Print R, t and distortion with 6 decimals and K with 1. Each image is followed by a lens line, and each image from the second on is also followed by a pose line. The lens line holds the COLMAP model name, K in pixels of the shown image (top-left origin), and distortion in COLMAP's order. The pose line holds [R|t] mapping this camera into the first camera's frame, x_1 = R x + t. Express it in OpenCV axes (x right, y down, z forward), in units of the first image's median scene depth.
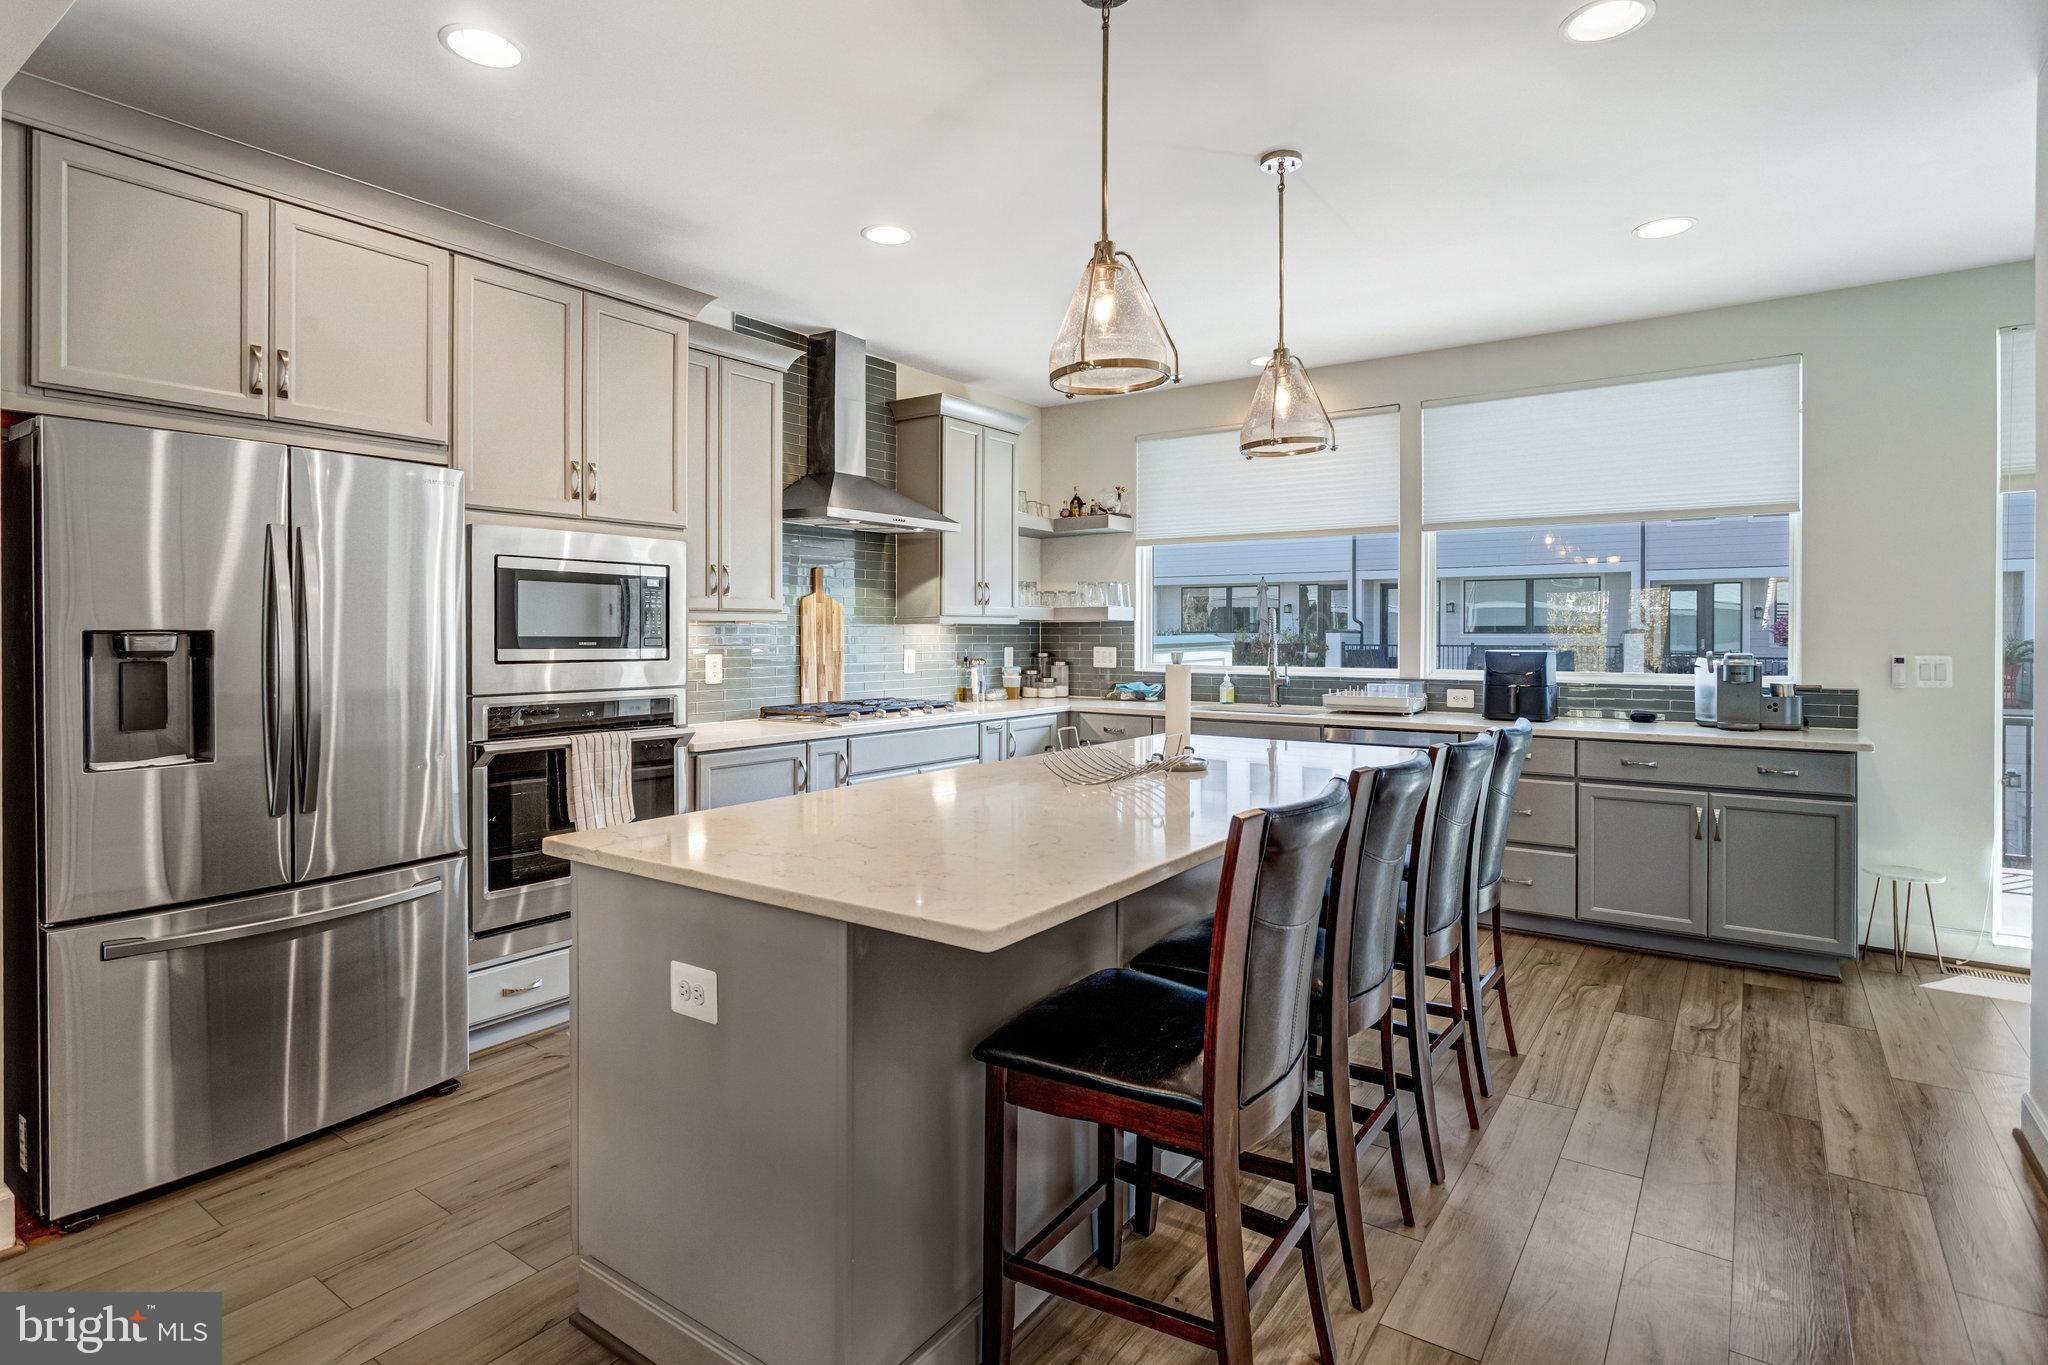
lens RADIAL K [[1021.0, 0, 1023.7], [0, 1021.0, 640.7], [0, 0, 1]] dist [-0.011976, 0.000224]
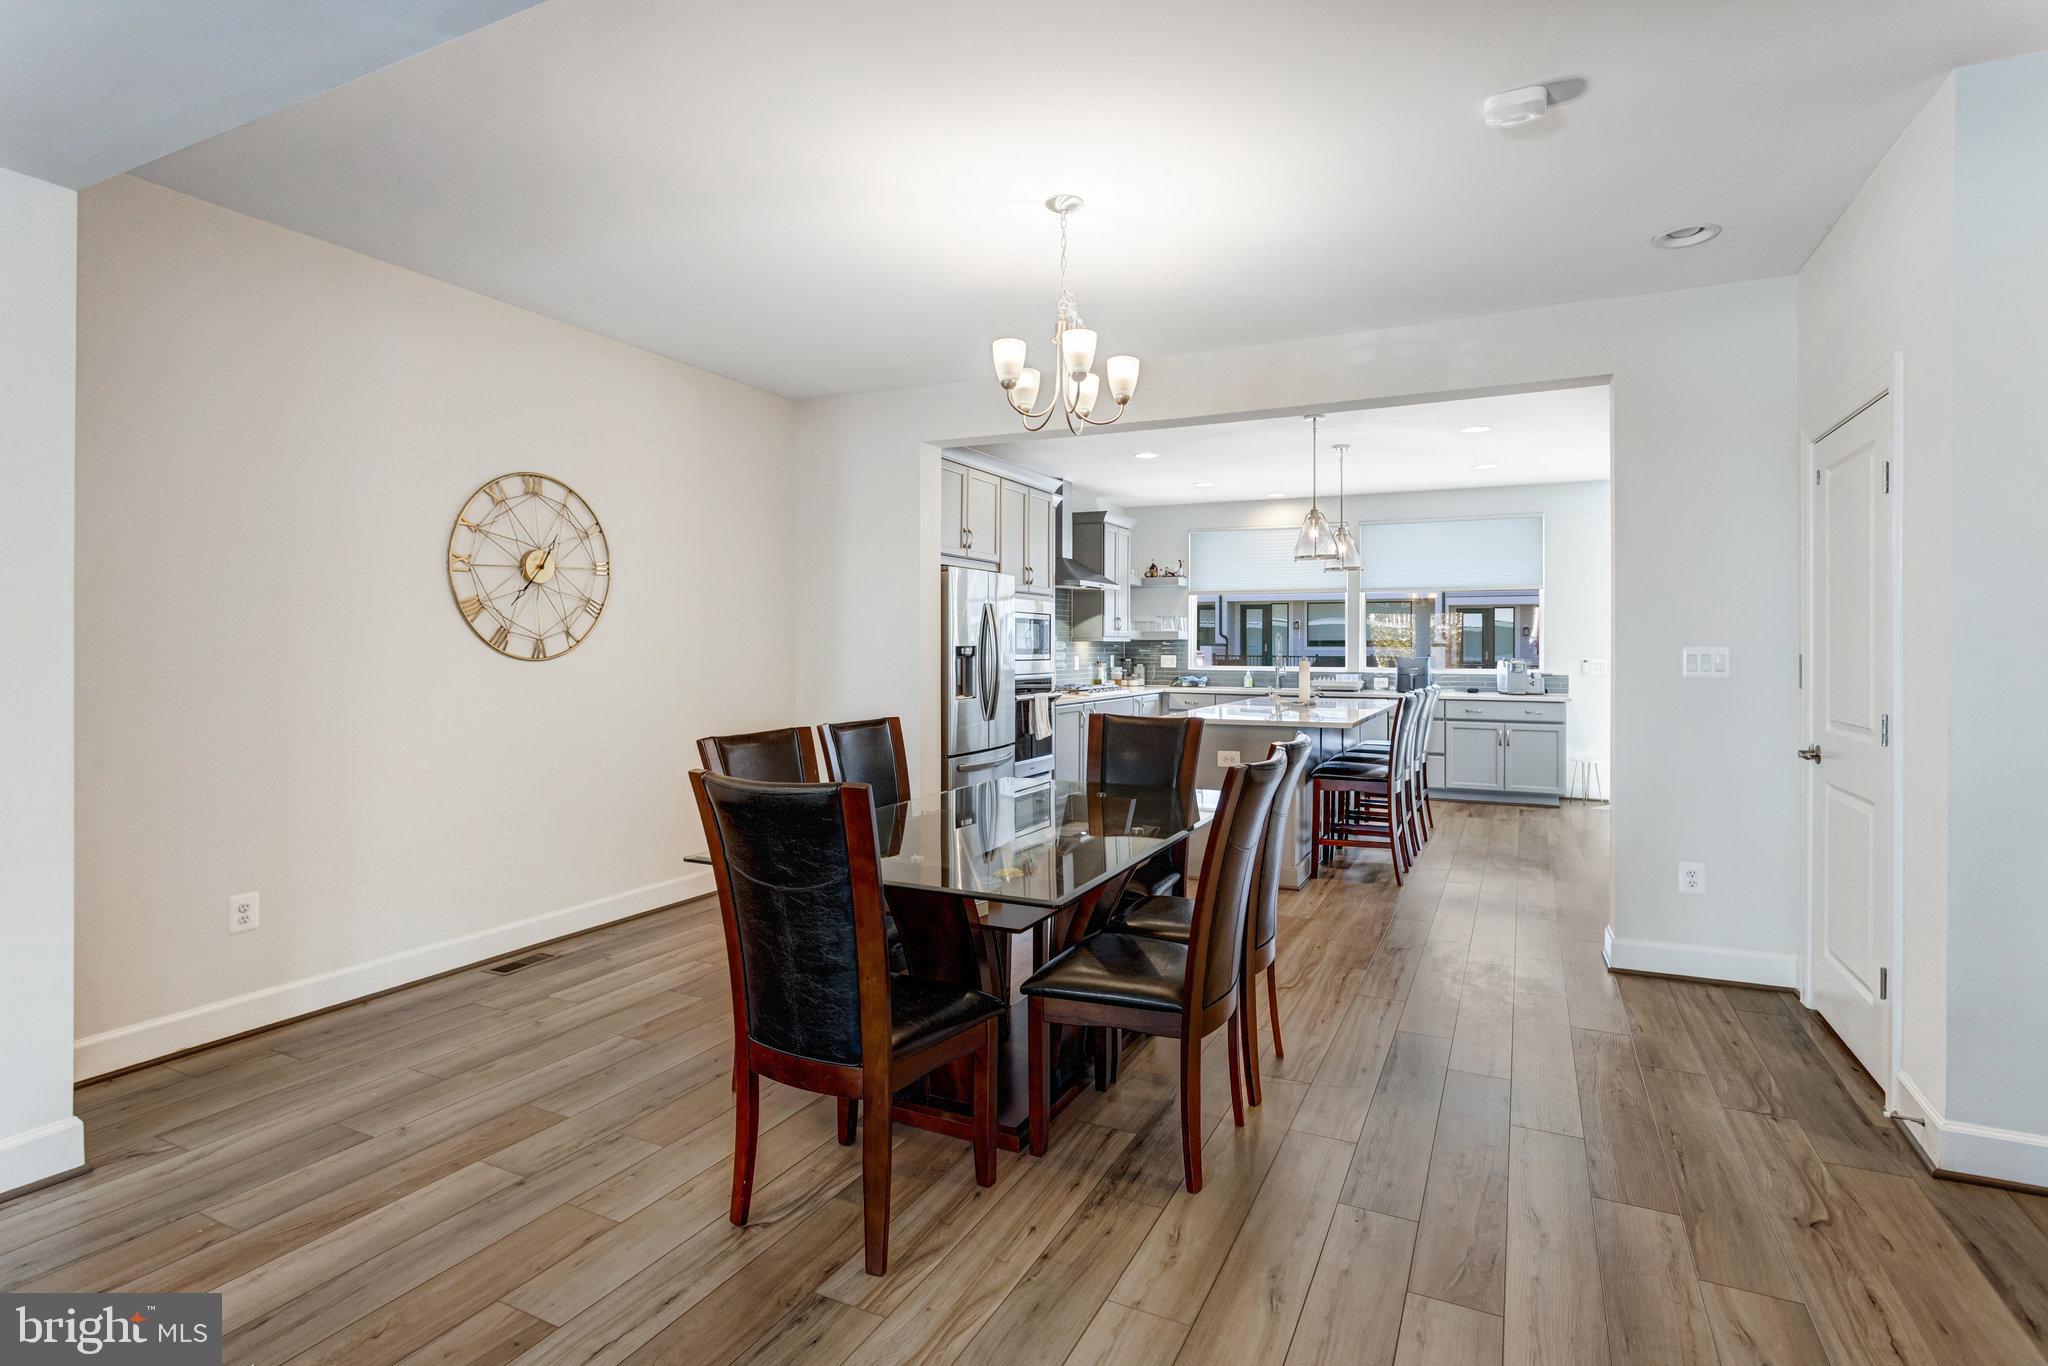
lens RADIAL K [[1021.0, 0, 1023.7], [0, 1021.0, 641.2], [0, 0, 1]] dist [-0.011976, 0.000224]
pose [[0.986032, 0.004654, 0.166493, -0.473836], [-0.002870, 0.999936, -0.010955, 0.002455], [-0.166533, 0.010324, 0.985982, -0.658720]]
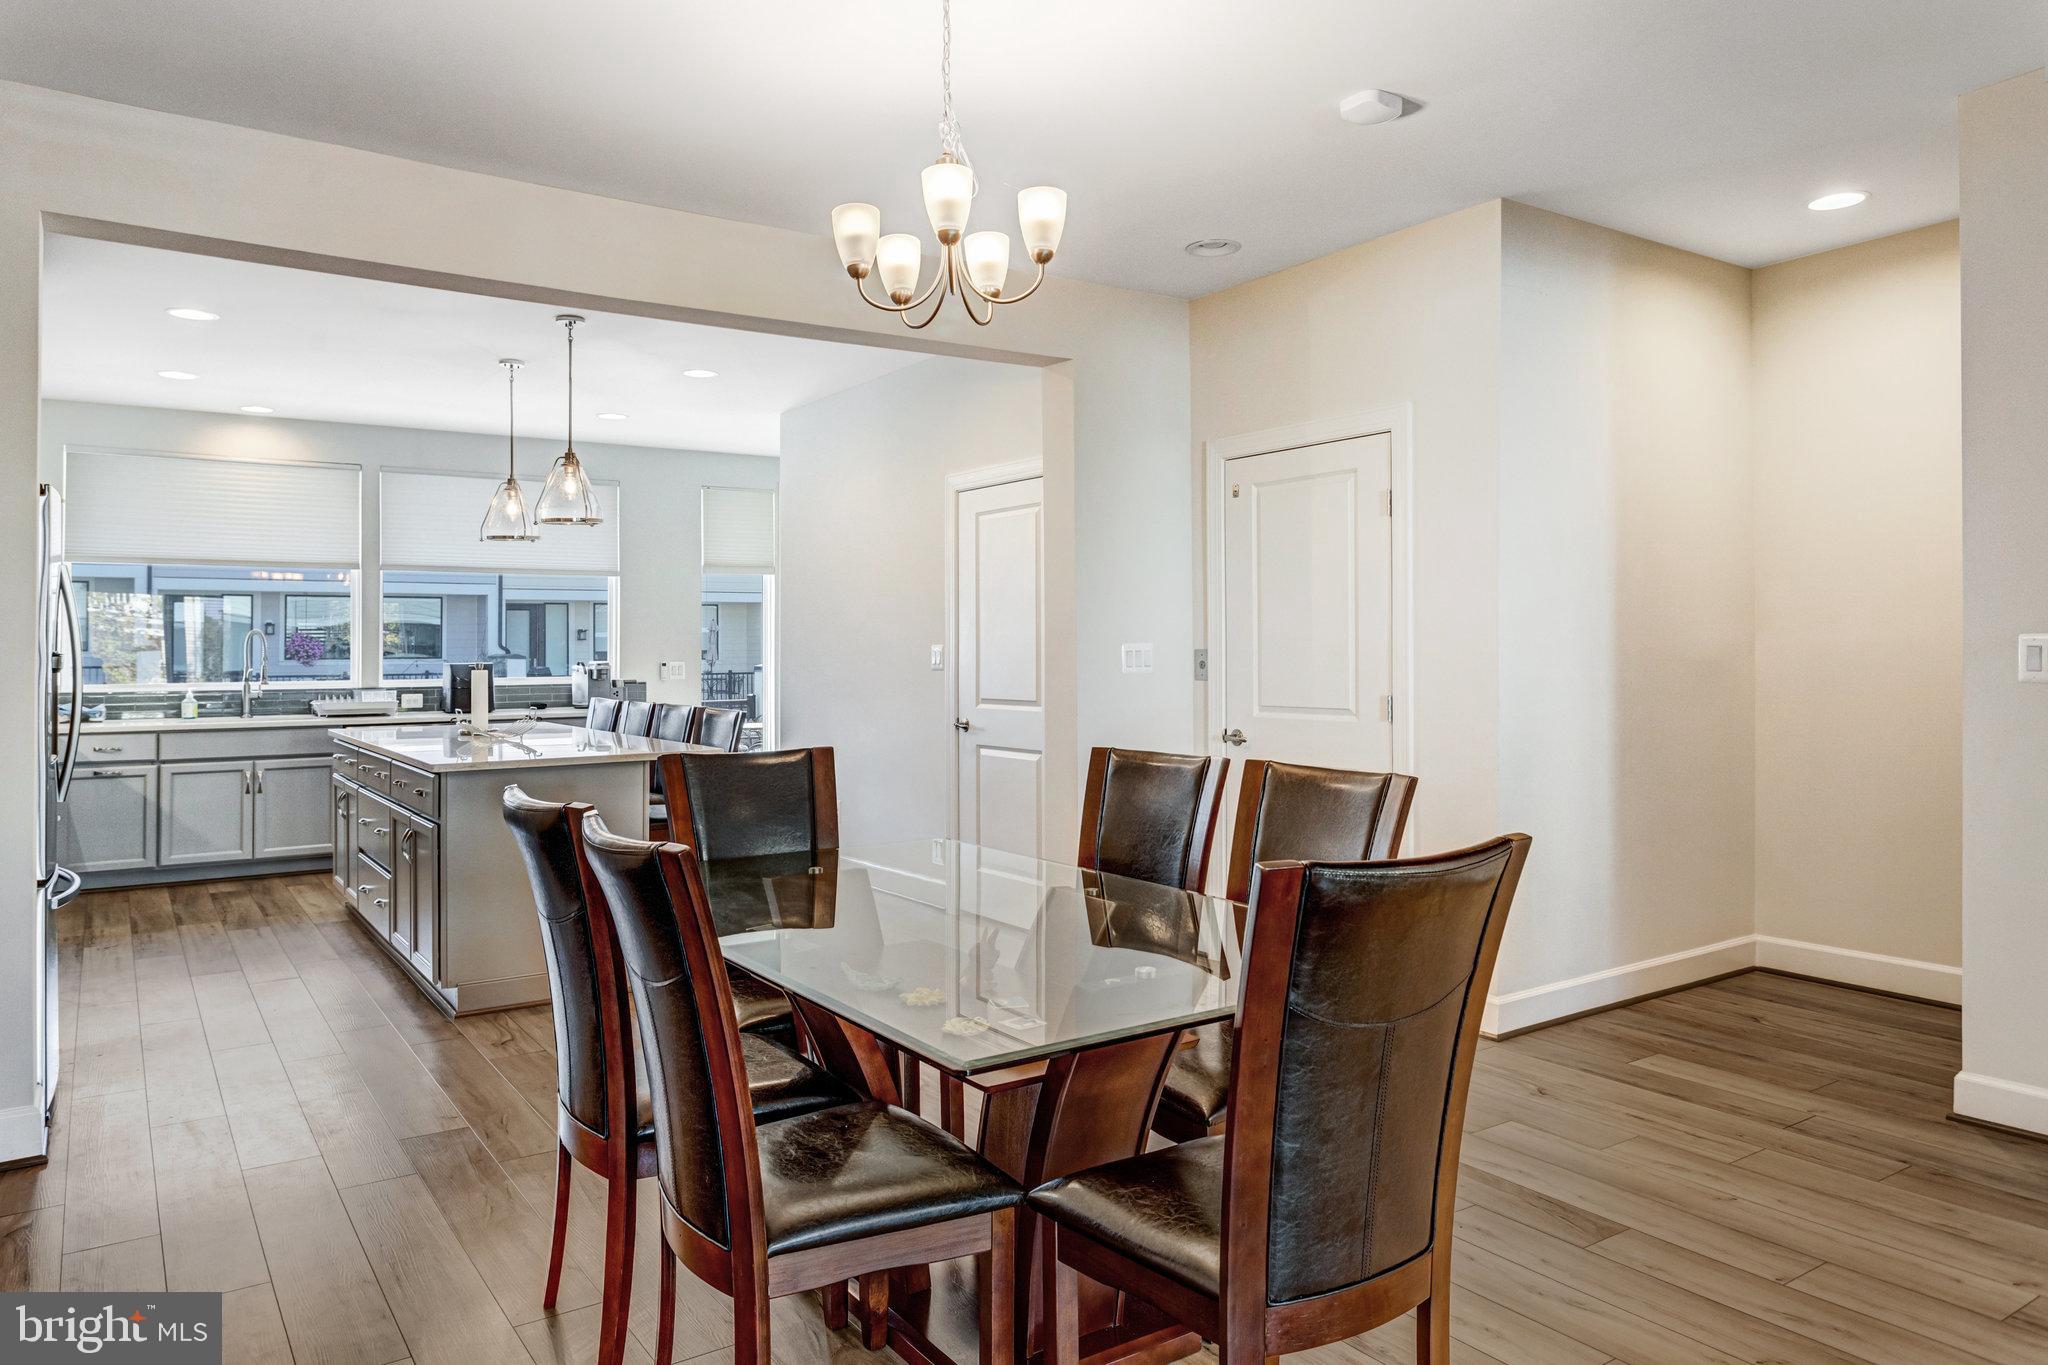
lens RADIAL K [[1341.9, 0, 1024.0], [0, 1341.9, 682.5], [0, 0, 1]] dist [0.000254, 0.000491]
pose [[0.336955, -0.027806, 0.941110, -0.829437], [0.013146, 0.999605, 0.024827, 0.000675], [-0.941429, 0.004006, 0.337188, -0.285868]]
